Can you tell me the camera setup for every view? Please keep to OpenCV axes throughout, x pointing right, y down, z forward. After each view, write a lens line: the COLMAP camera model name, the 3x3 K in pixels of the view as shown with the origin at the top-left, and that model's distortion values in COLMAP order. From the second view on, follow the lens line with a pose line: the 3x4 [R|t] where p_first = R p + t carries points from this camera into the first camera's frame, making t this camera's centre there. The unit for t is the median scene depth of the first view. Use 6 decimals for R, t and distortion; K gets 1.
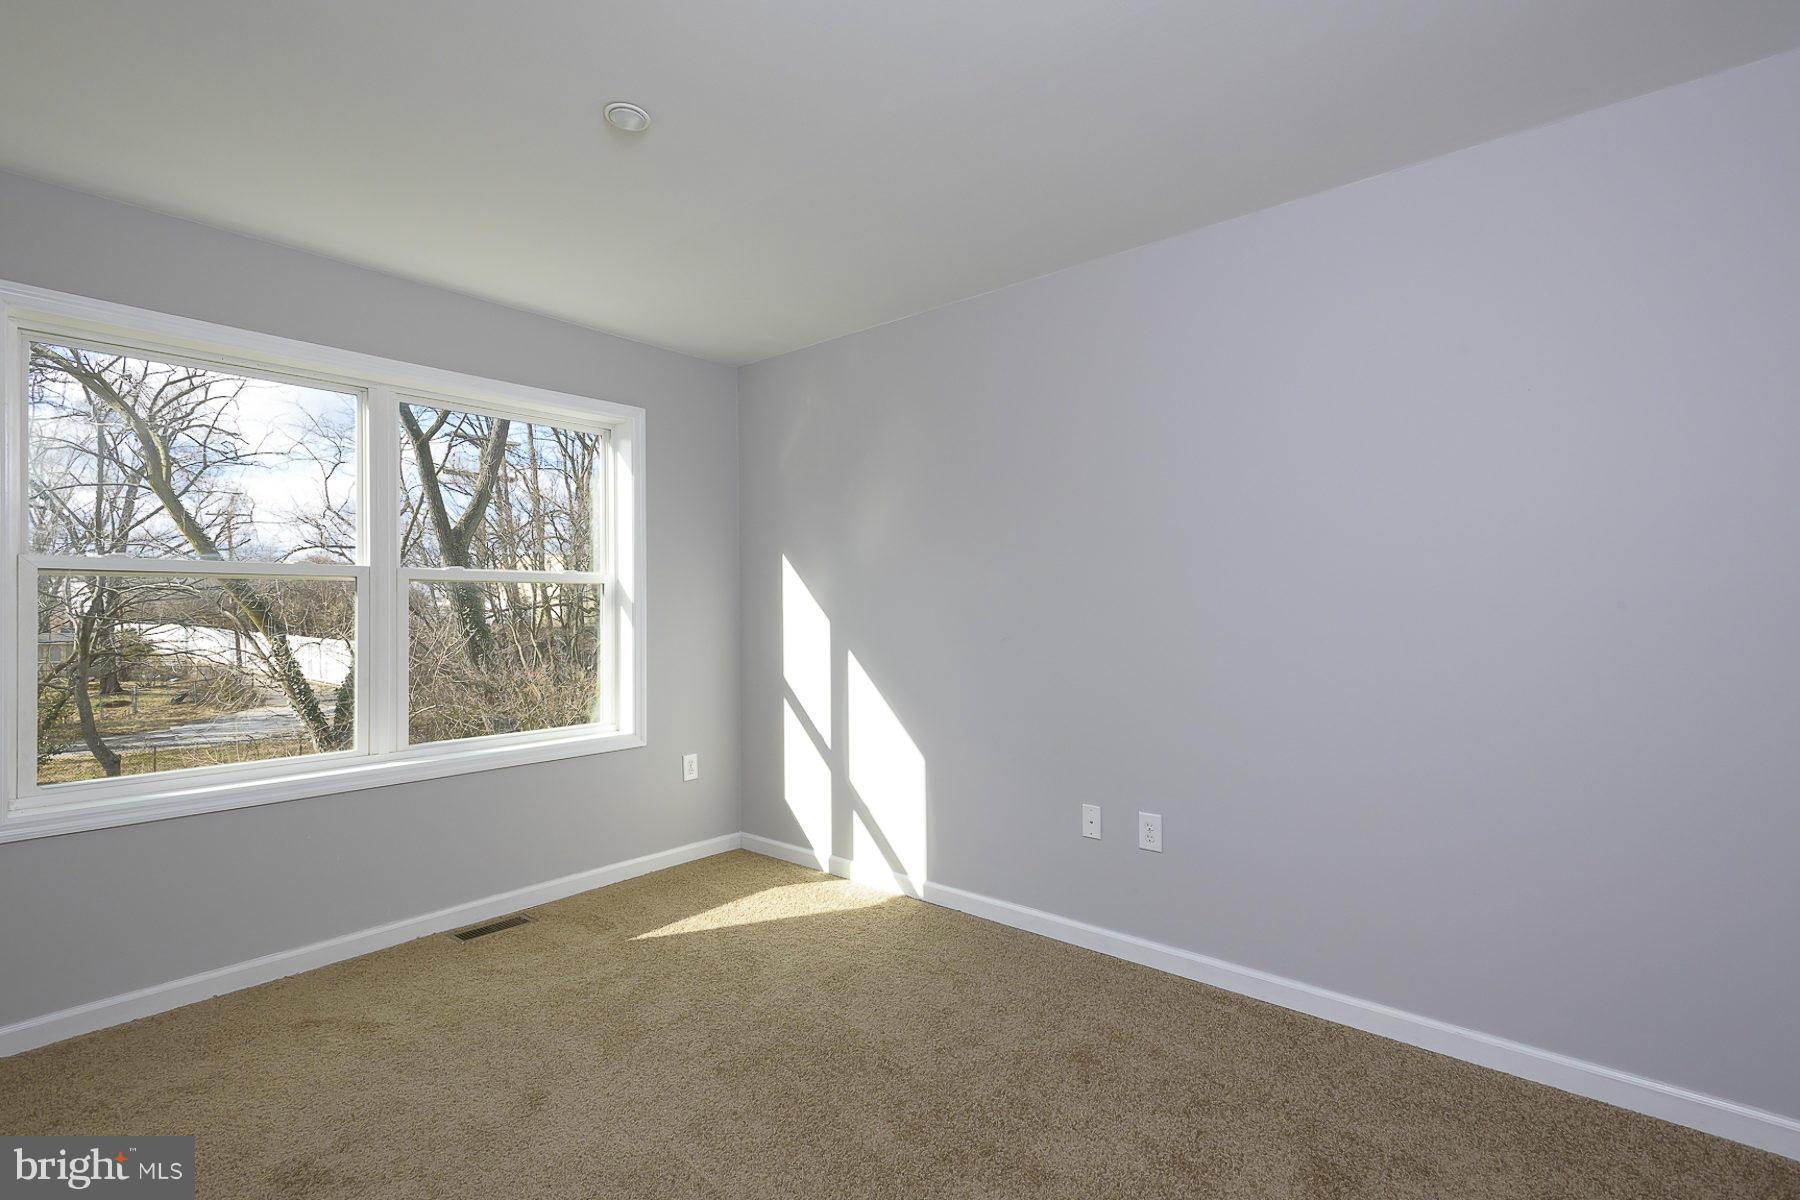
lens RADIAL K [[815.9, 0, 900.0], [0, 815.9, 600.0], [0, 0, 1]] dist [0.000291, -0.000053]
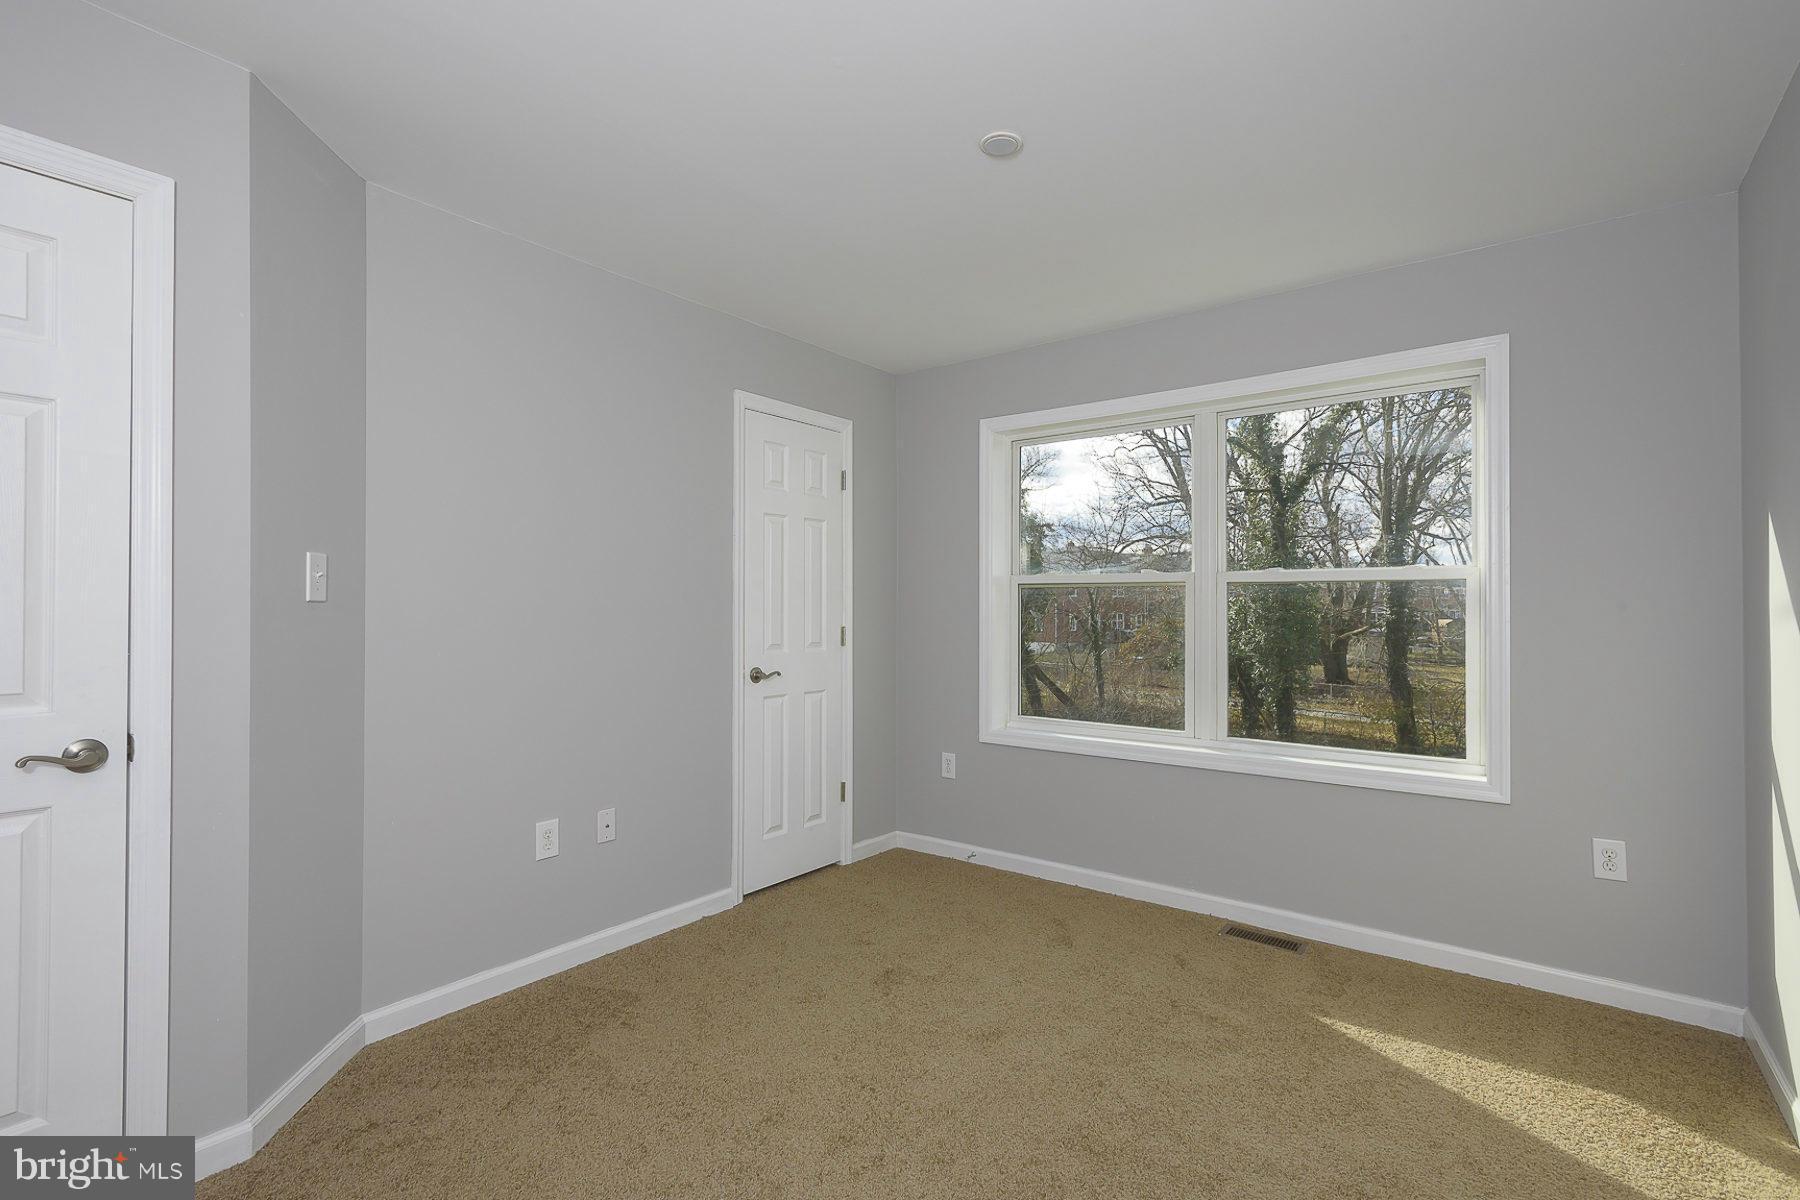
lens RADIAL K [[815.9, 0, 900.0], [0, 815.9, 600.0], [0, 0, 1]] dist [0.000291, -0.000053]
pose [[0.046877, -0.004970, -0.998888, 0.440631], [0.007136, 0.999964, -0.004640, 0.000307], [0.998875, -0.006911, 0.046910, 0.511617]]
